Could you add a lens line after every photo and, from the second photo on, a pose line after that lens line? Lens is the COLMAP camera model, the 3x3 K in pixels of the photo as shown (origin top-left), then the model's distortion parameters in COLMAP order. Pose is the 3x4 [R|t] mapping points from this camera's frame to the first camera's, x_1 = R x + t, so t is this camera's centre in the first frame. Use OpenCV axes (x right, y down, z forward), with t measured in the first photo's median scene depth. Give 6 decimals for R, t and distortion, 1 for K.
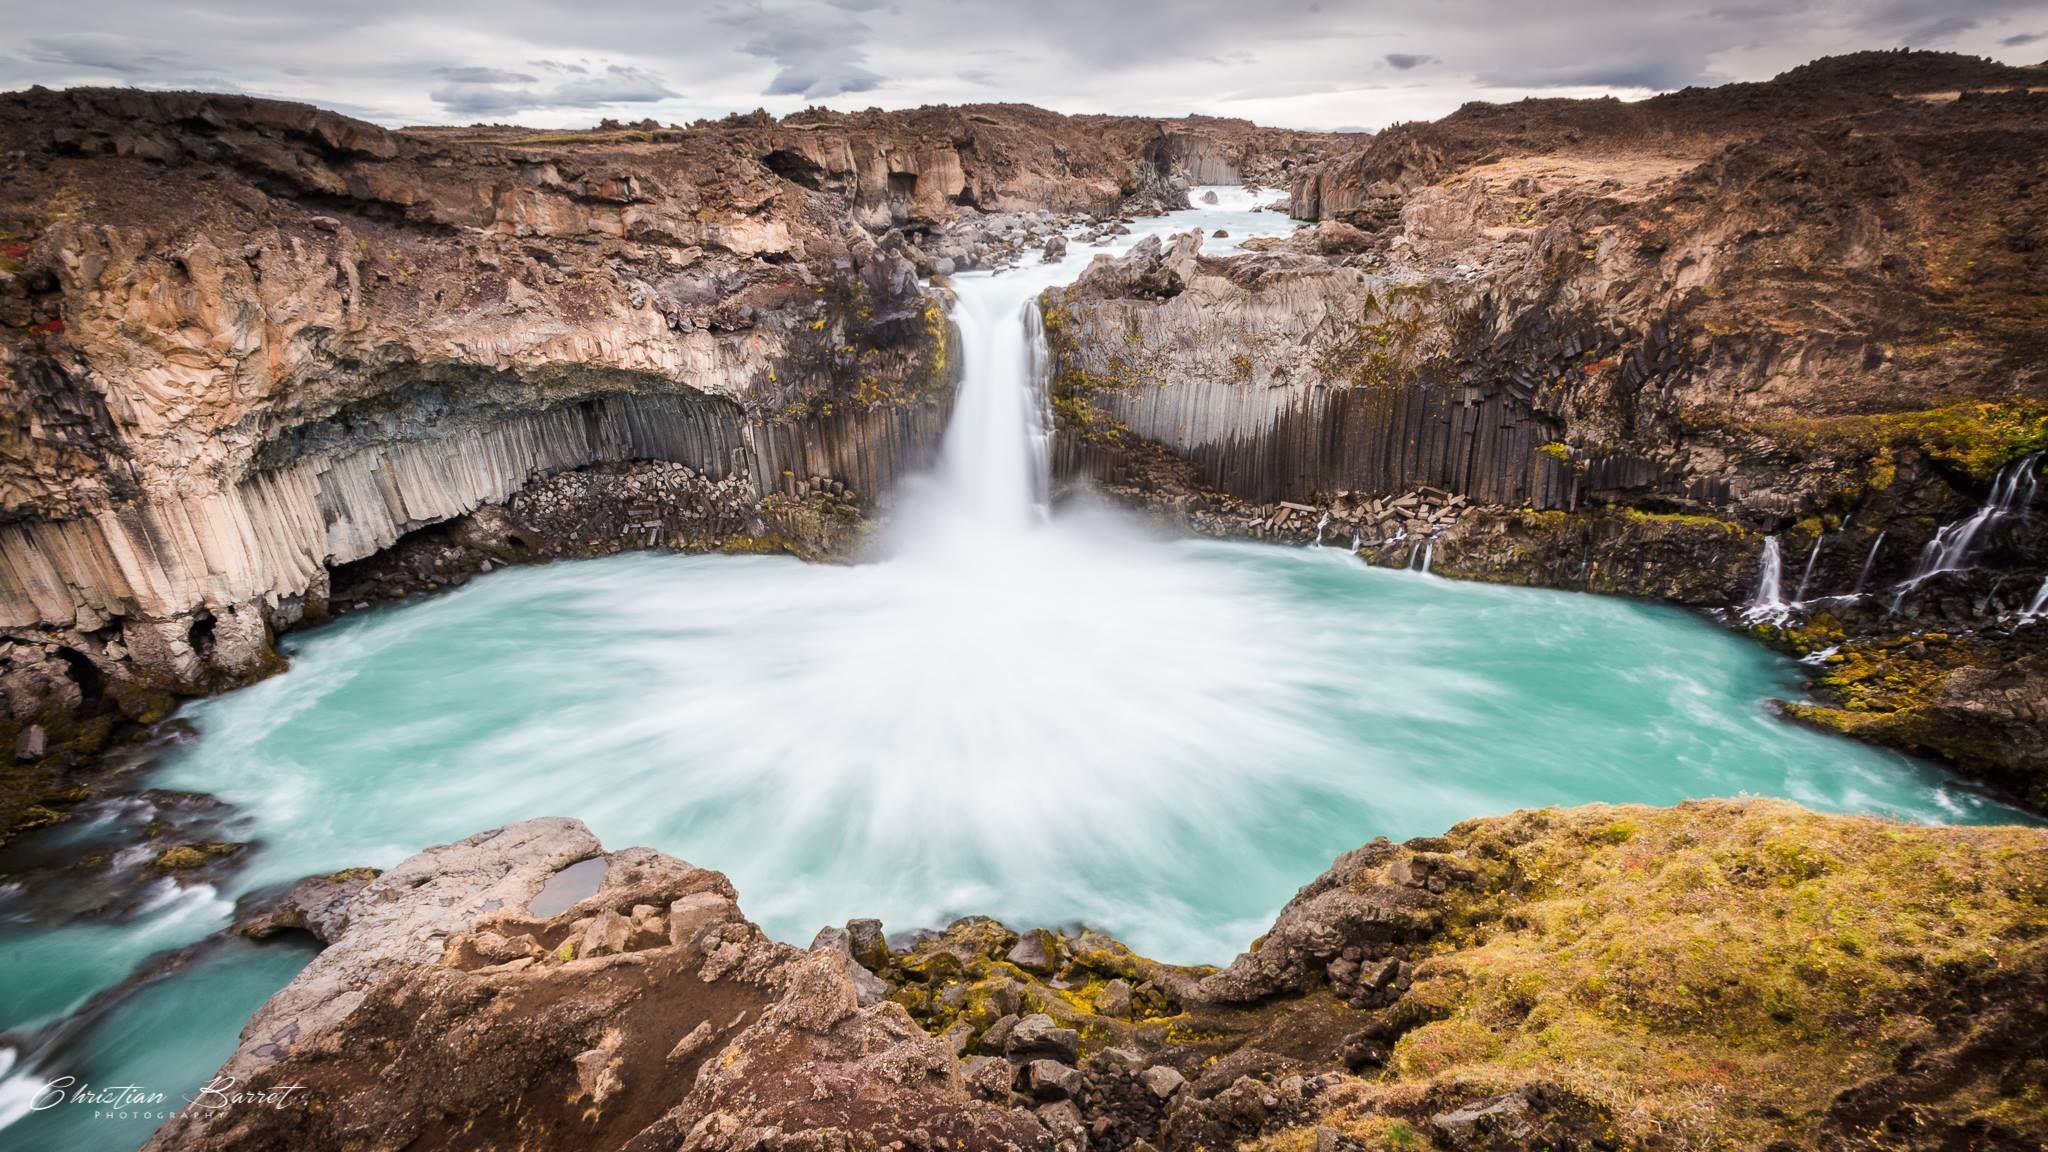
lens RADIAL K [[915.2, 0, 1039.7], [0, 915.2, 652.4], [0, 0, 1]] dist [0.017548, -0.013150]
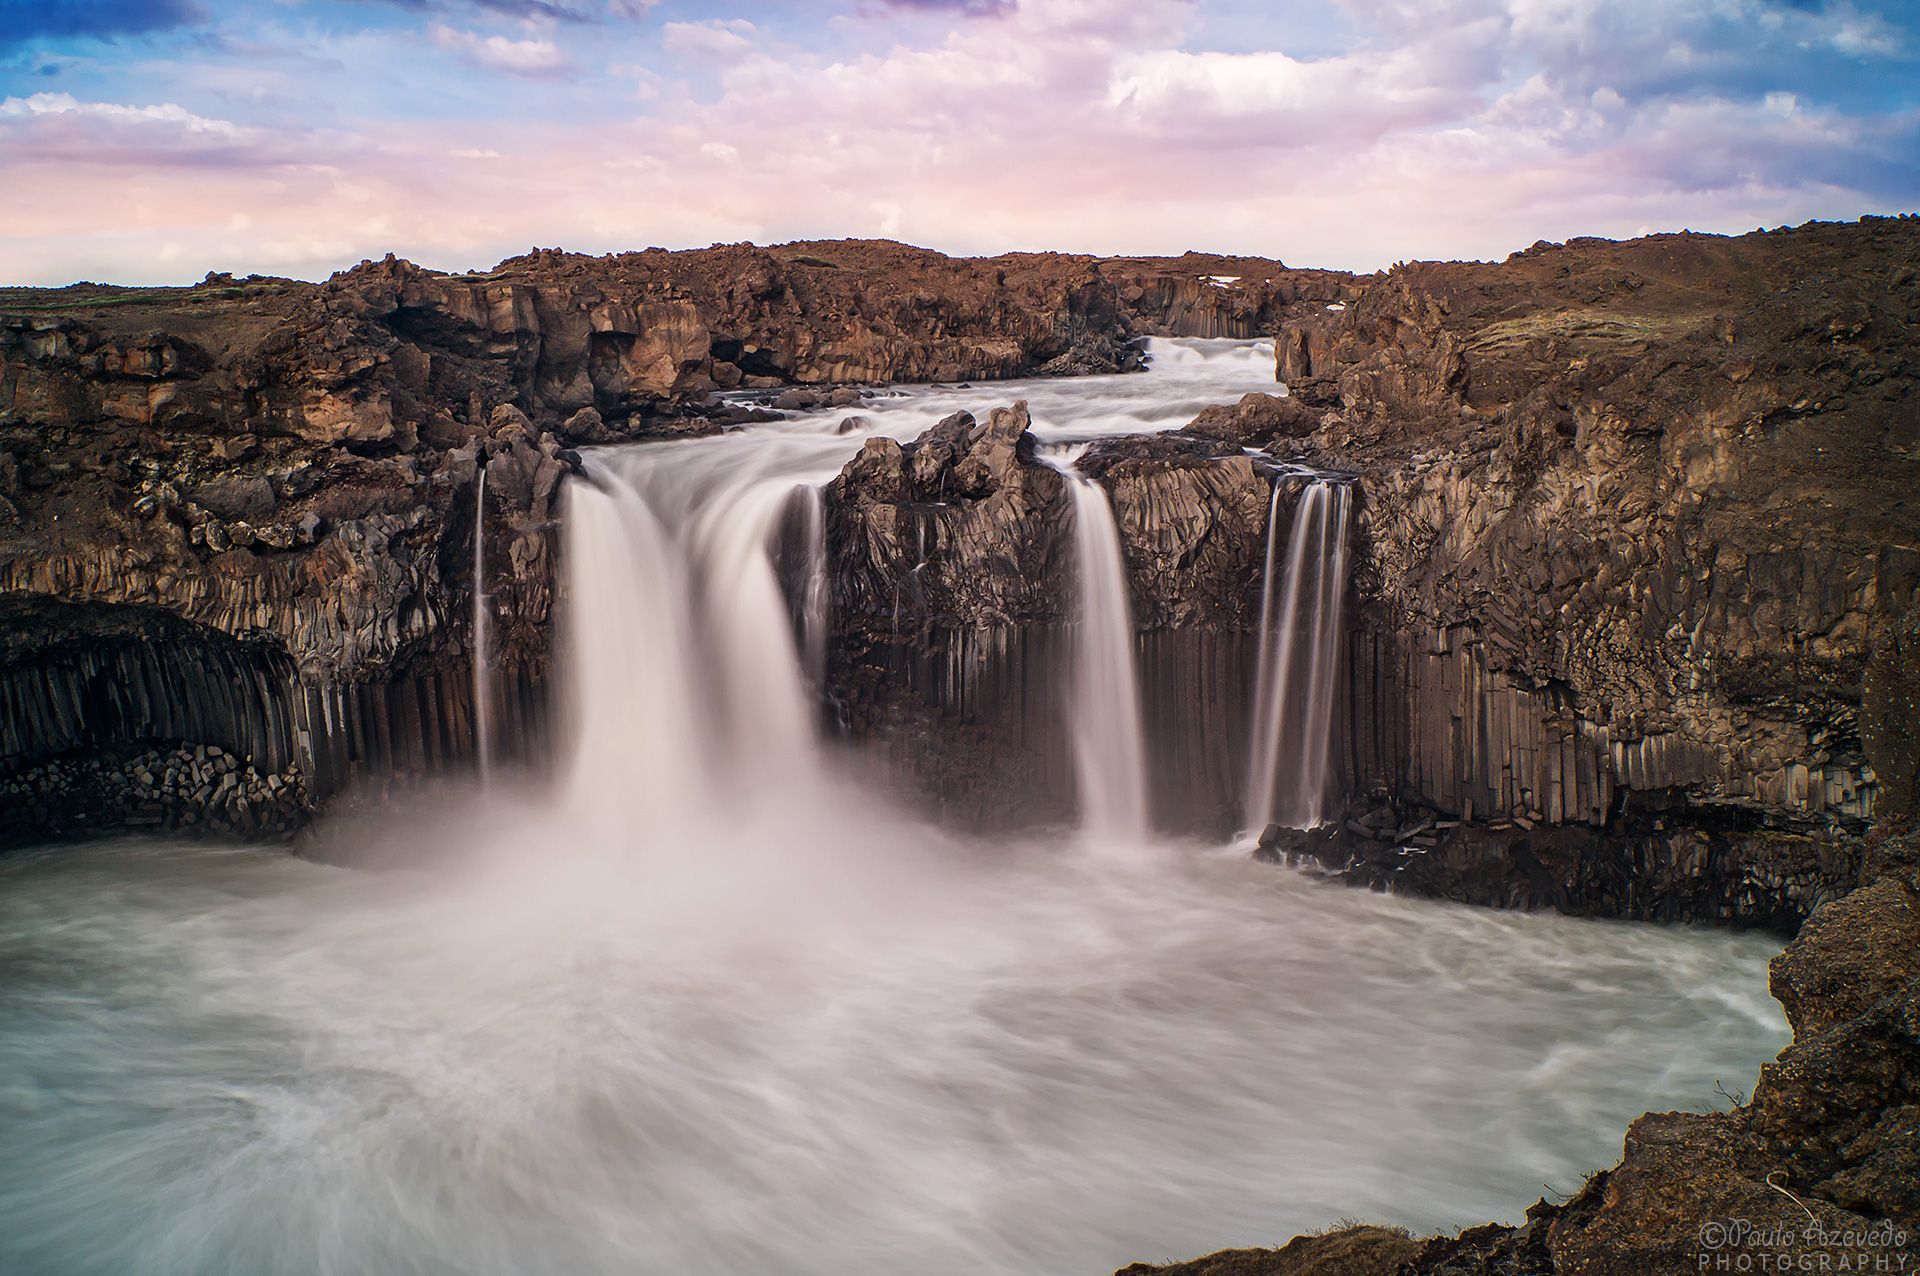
lens RADIAL K [[1581.0, 0, 960.0], [0, 1581.0, 638.0], [0, 0, 1]] dist [-0.080301, 0.002778]
pose [[0.999309, 0.000813, -0.037165, 0.207951], [-0.011372, 0.958522, -0.284790, 0.030124], [0.035392, 0.285016, 0.957869, -0.050966]]
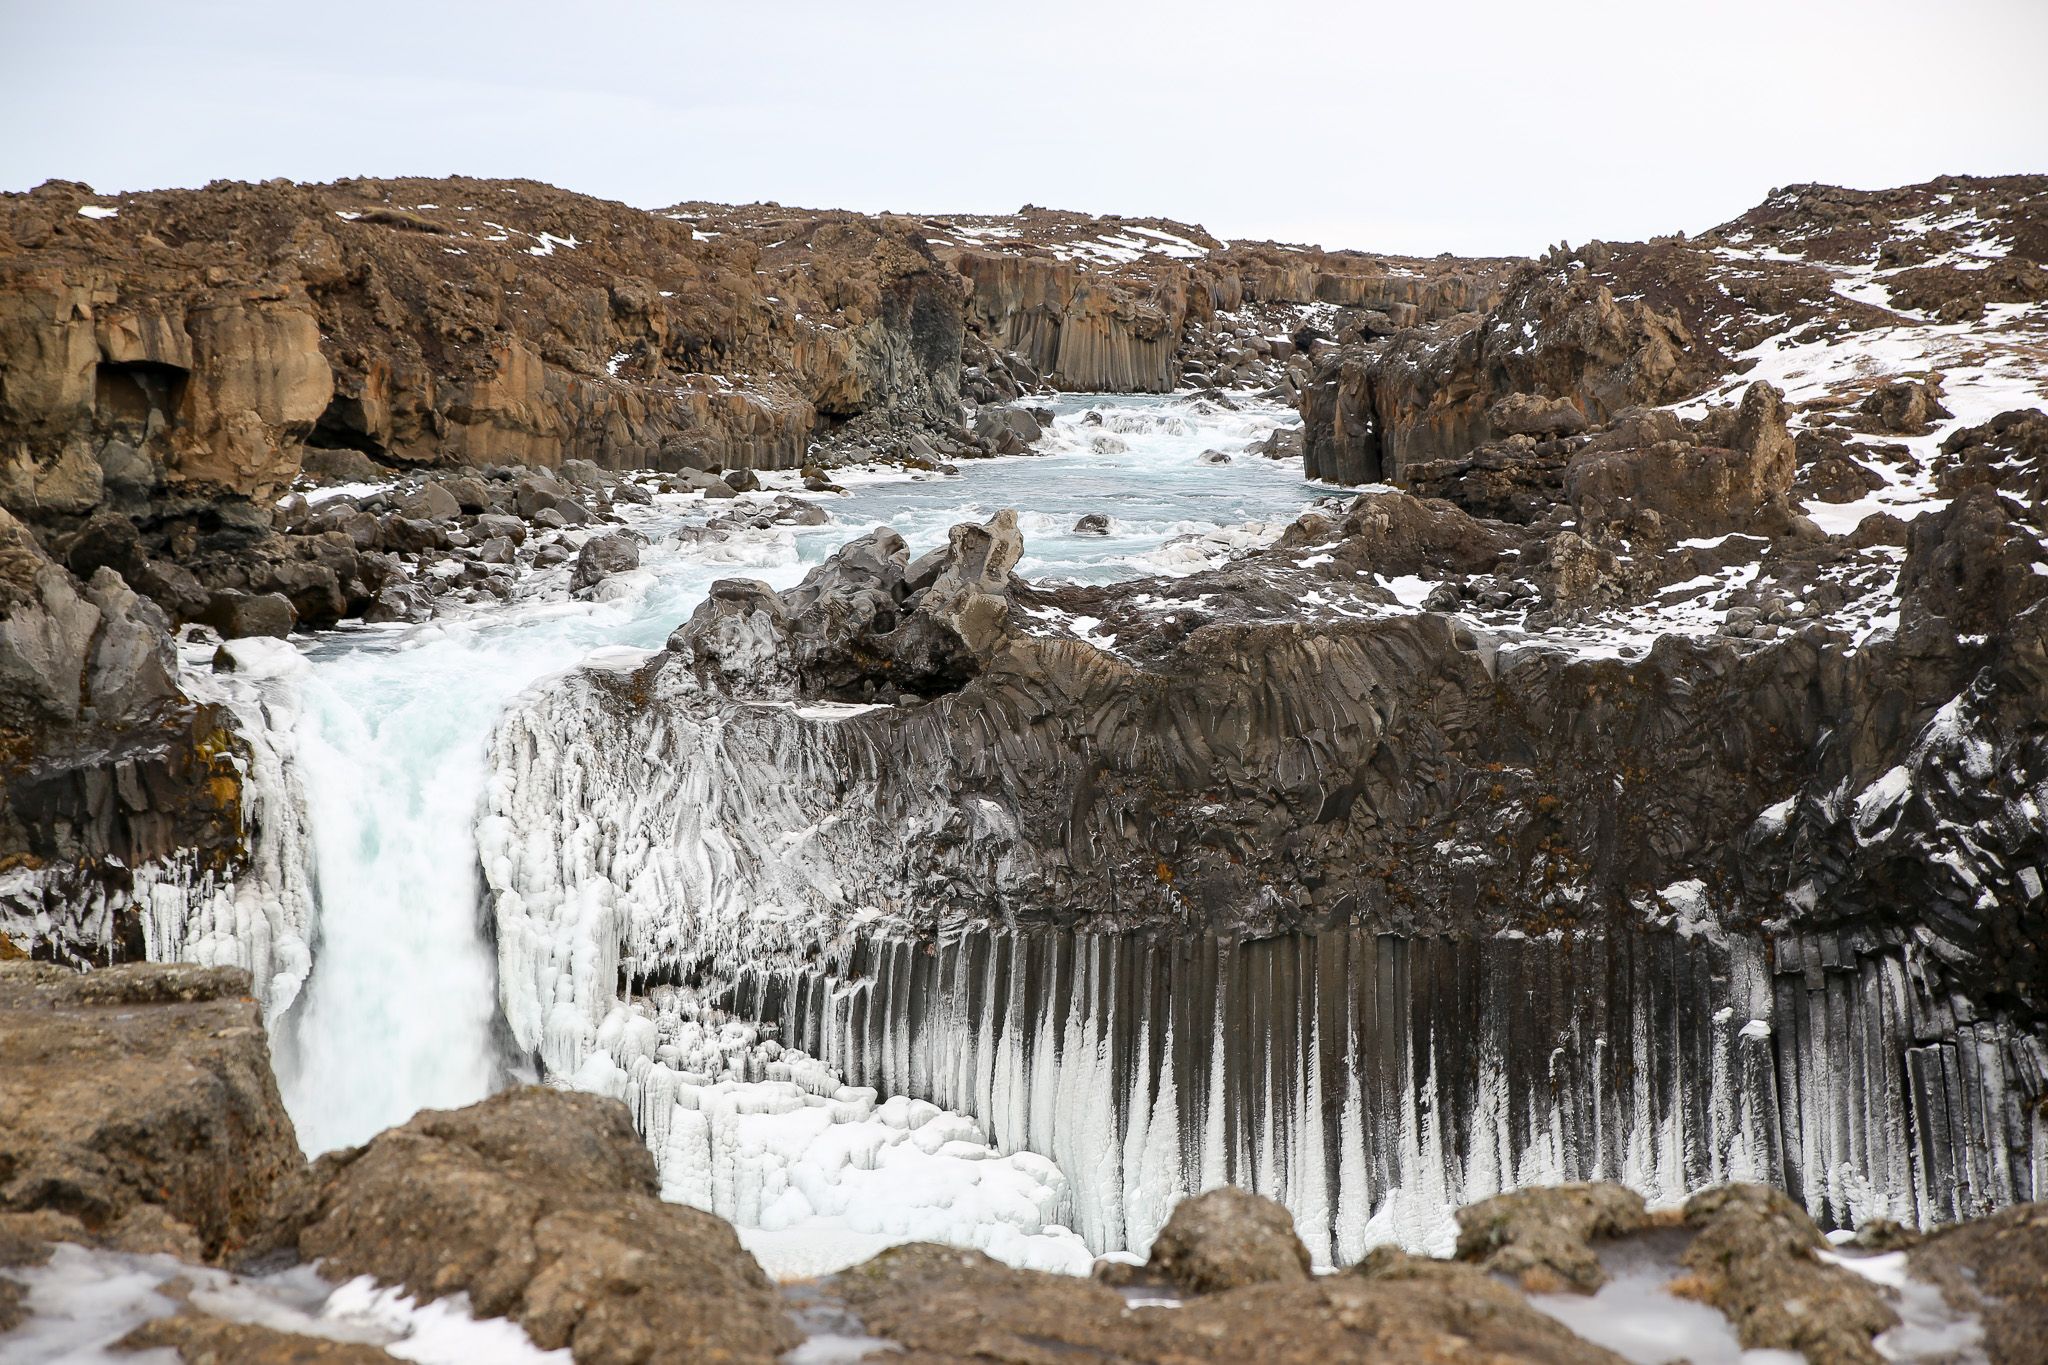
lens RADIAL K [[3151.4, 0, 1011.1], [0, 3151.4, 686.3], [0, 0, 1]] dist [0.136670, 0.101420]
pose [[0.991459, -0.008030, 0.130171, 0.019731], [0.055229, 0.930040, -0.363285, 0.048404], [-0.118147, 0.367371, 0.922540, -0.112306]]
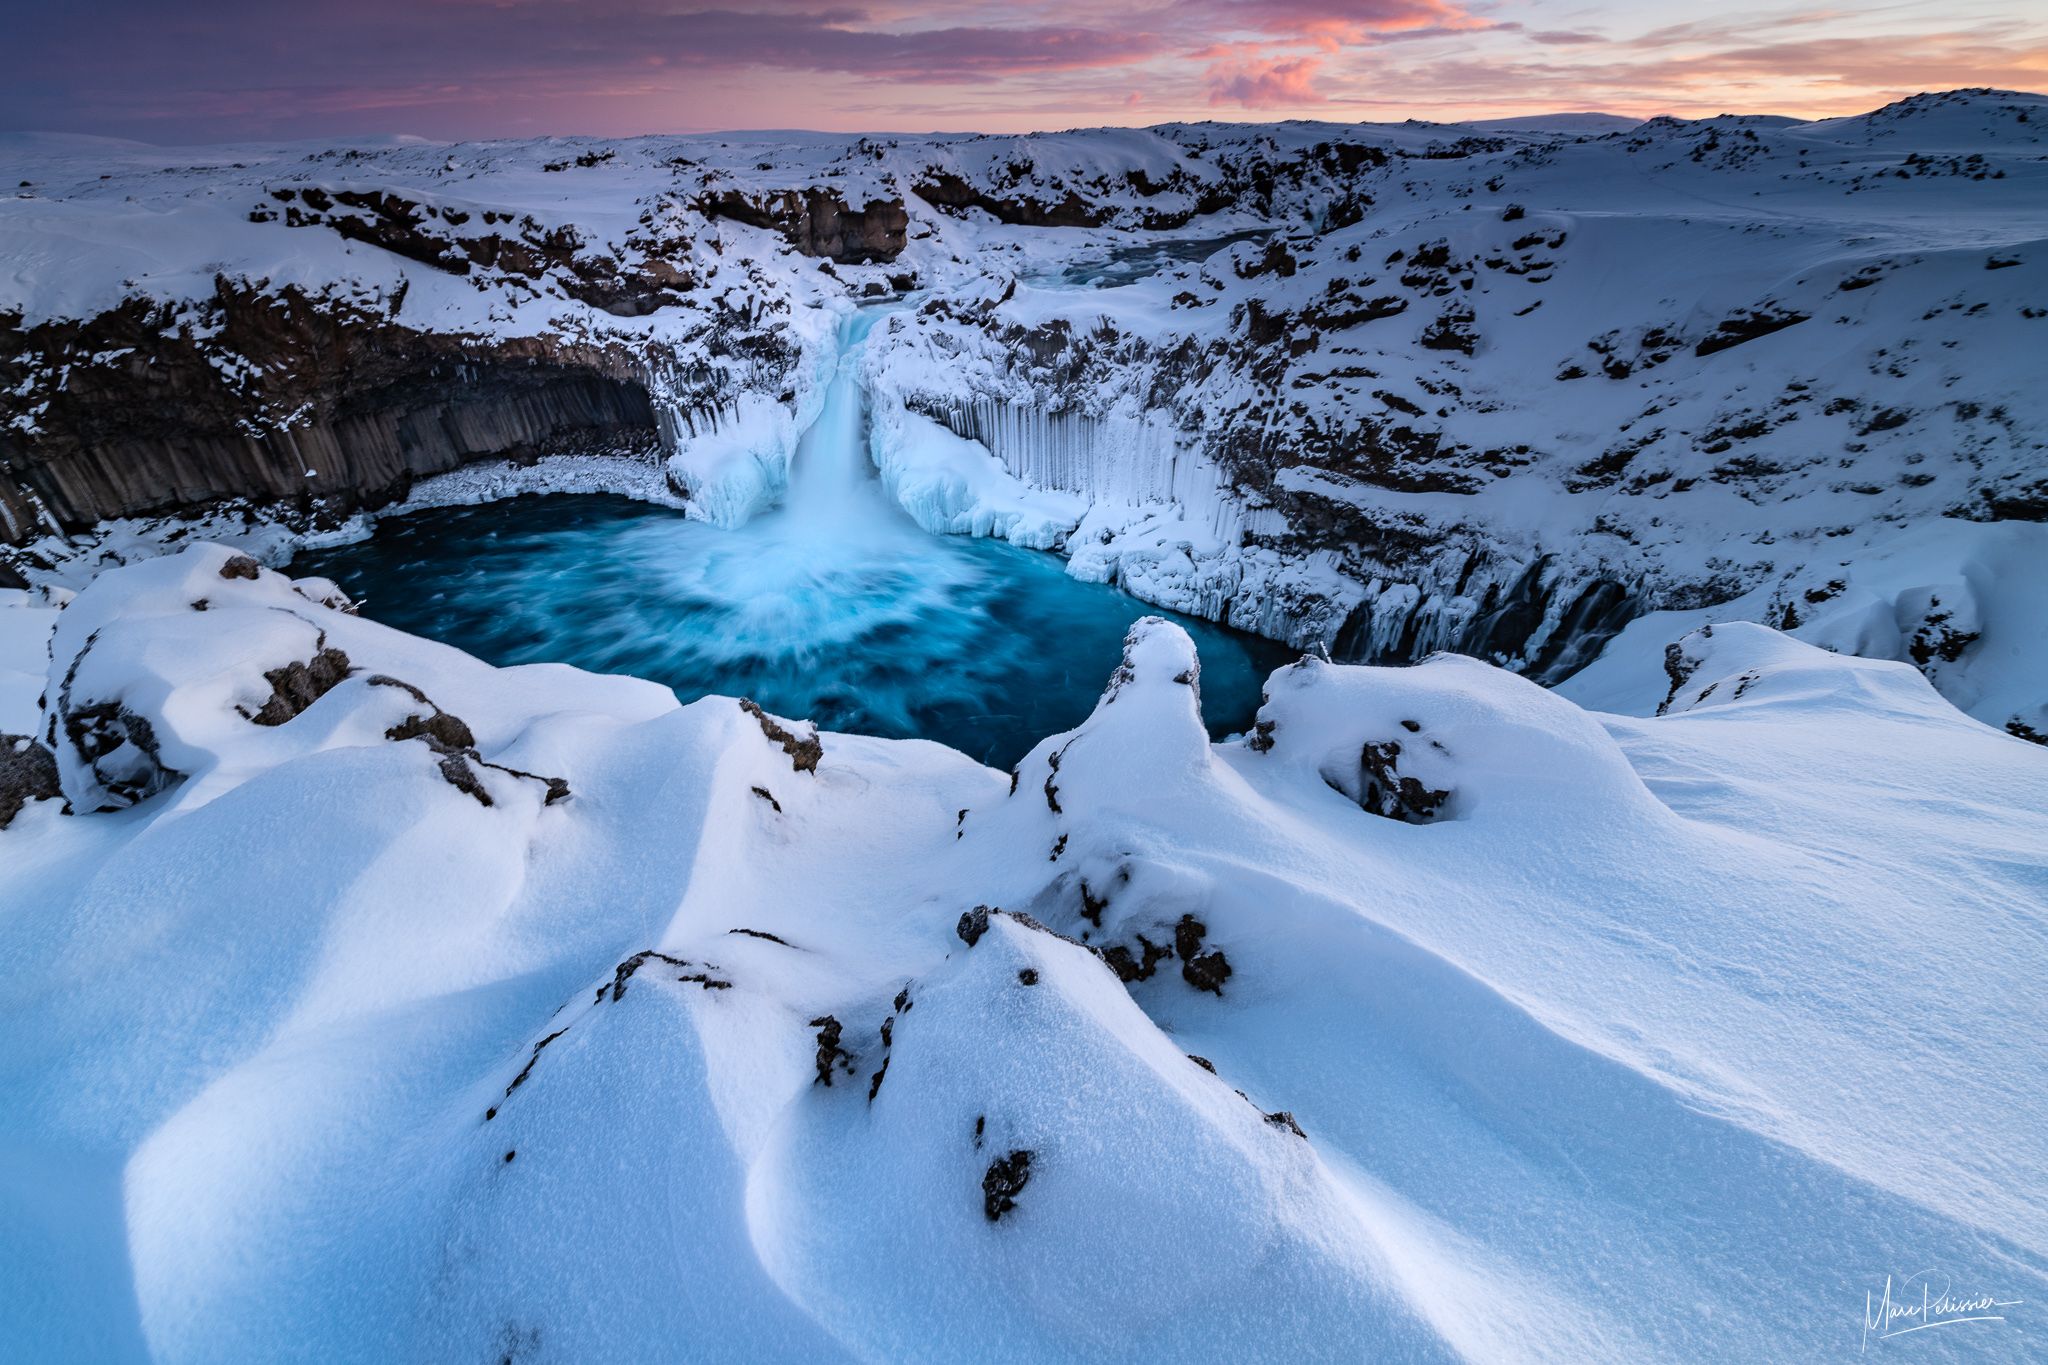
lens RADIAL K [[822.1, 0, 1028.0], [0, 822.1, 677.0], [0, 0, 1]] dist [-0.017764, -0.002490]
pose [[0.937544, 0.186595, -0.293586, 0.734984], [-0.161013, 0.980888, 0.109243, -0.078361], [0.308360, -0.055149, 0.949670, -0.039692]]
